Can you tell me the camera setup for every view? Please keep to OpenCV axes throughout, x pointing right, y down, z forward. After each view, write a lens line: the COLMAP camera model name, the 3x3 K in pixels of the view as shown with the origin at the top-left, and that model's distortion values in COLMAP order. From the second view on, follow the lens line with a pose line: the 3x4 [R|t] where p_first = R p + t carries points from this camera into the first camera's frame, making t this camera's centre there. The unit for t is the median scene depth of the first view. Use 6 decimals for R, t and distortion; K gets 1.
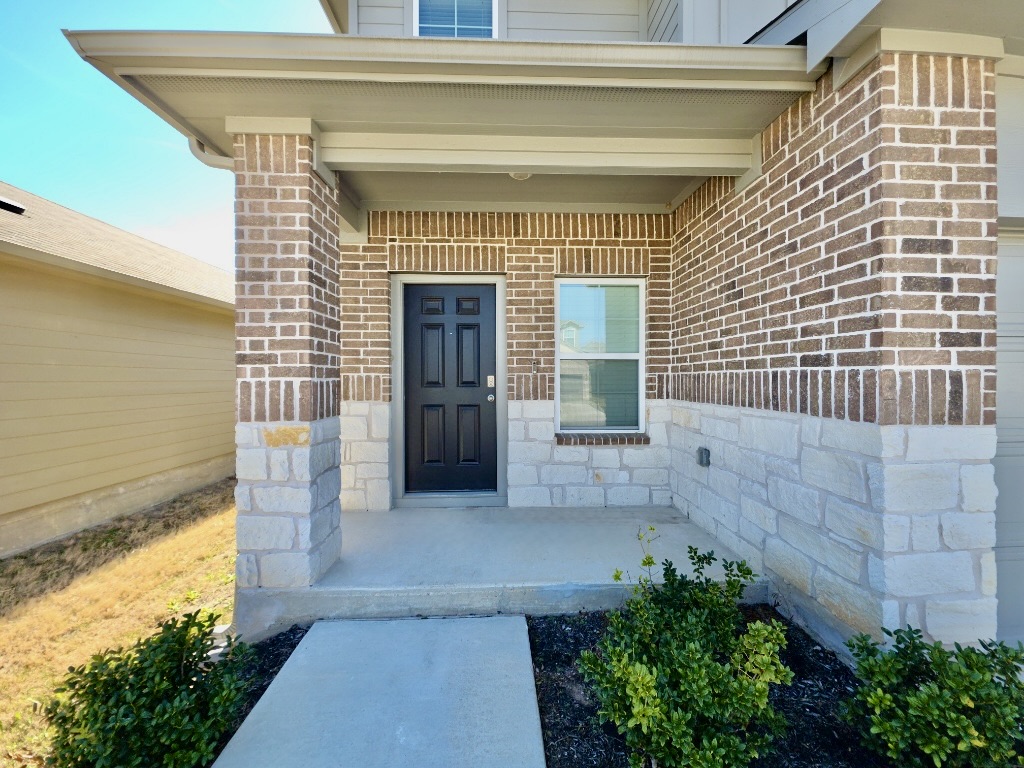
lens RADIAL K [[408.8, 0, 521.9], [0, 408.8, 377.1], [0, 0, 1]] dist [0.002323, -0.003936]
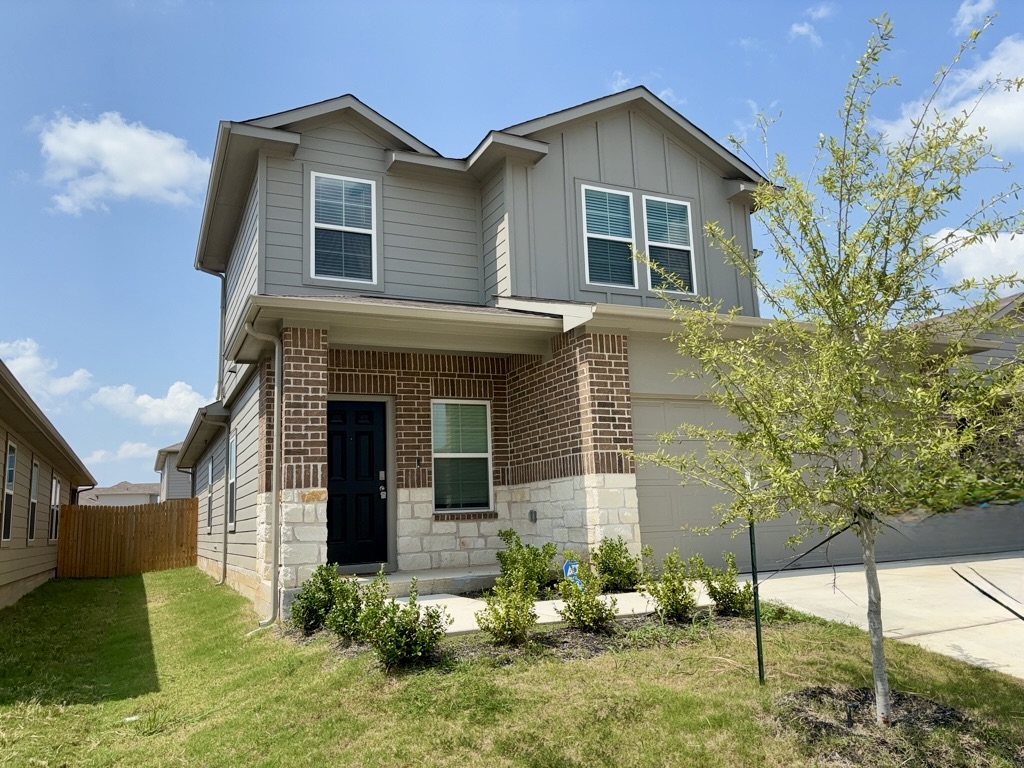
lens RADIAL K [[775.5, 0, 512.1], [0, 775.5, 378.4], [0, 0, 1]] dist [0.009607, -0.001167]
pose [[0.922788, 0.032764, 0.383912, -0.990964], [0.040577, 0.982574, -0.181389, 0.261215], [-0.383165, 0.182961, 0.905378, -2.209360]]
